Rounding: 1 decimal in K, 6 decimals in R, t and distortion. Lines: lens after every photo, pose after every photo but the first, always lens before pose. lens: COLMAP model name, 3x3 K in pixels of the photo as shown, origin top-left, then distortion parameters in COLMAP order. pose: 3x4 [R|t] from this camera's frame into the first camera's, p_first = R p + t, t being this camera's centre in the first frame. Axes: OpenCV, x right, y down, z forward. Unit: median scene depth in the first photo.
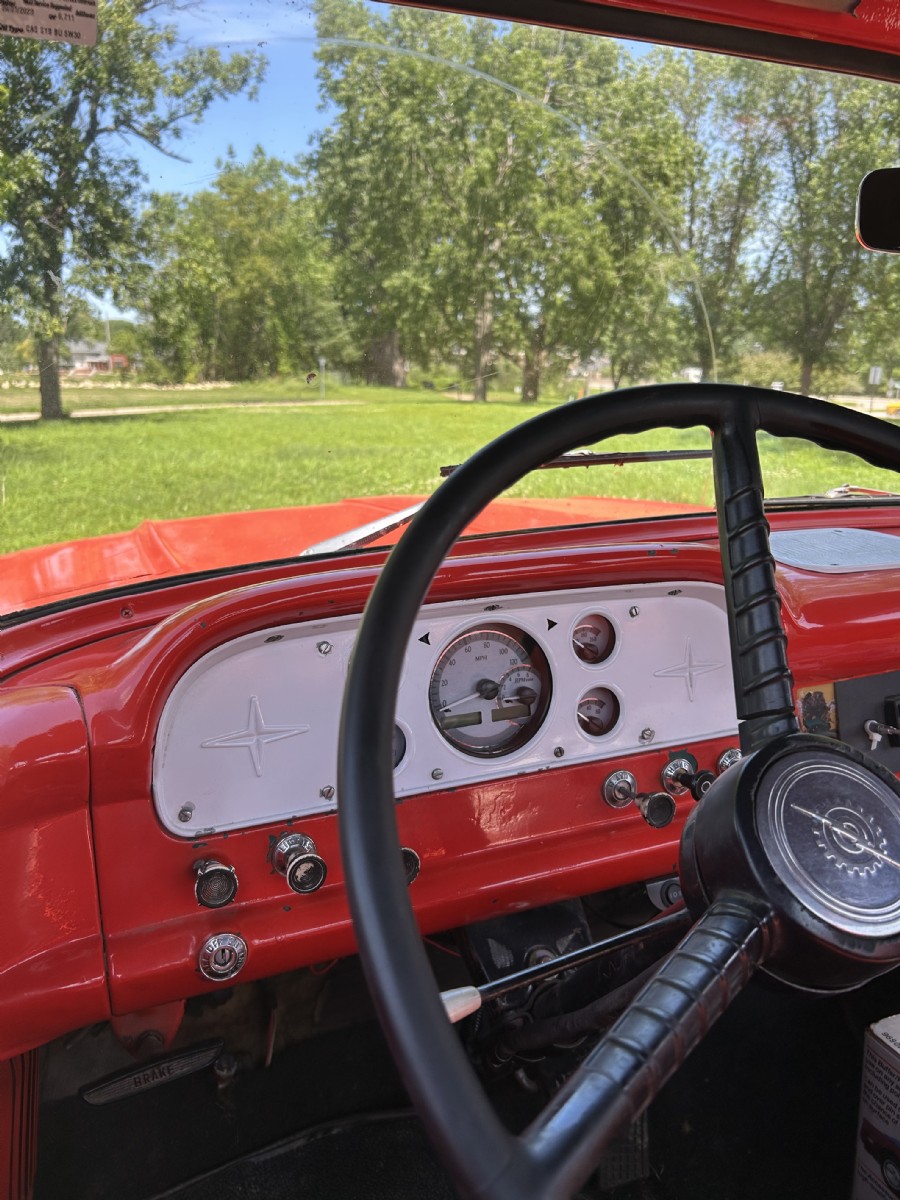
lens RADIAL K [[917.7, 0, 442.4], [0, 917.7, 606.0], [0, 0, 1]] dist [0.010139, -0.012835]
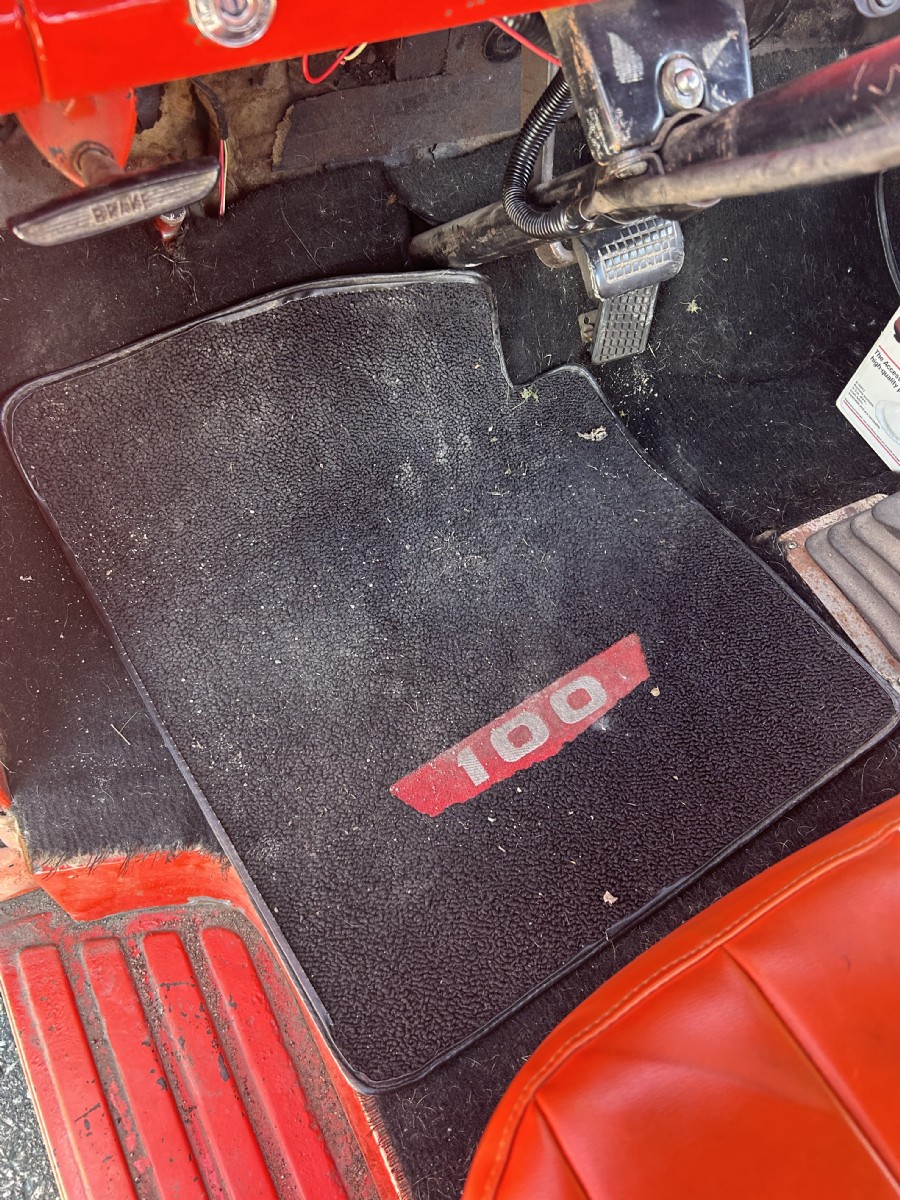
lens RADIAL K [[917.7, 0, 451.8], [0, 917.7, 599.6], [0, 0, 1]] dist [0.010139, -0.012835]
pose [[0.988479, -0.005859, 0.151244, -0.178306], [-0.108393, 0.670035, 0.734373, 0.187449], [-0.105642, -0.742306, 0.661681, 0.327104]]
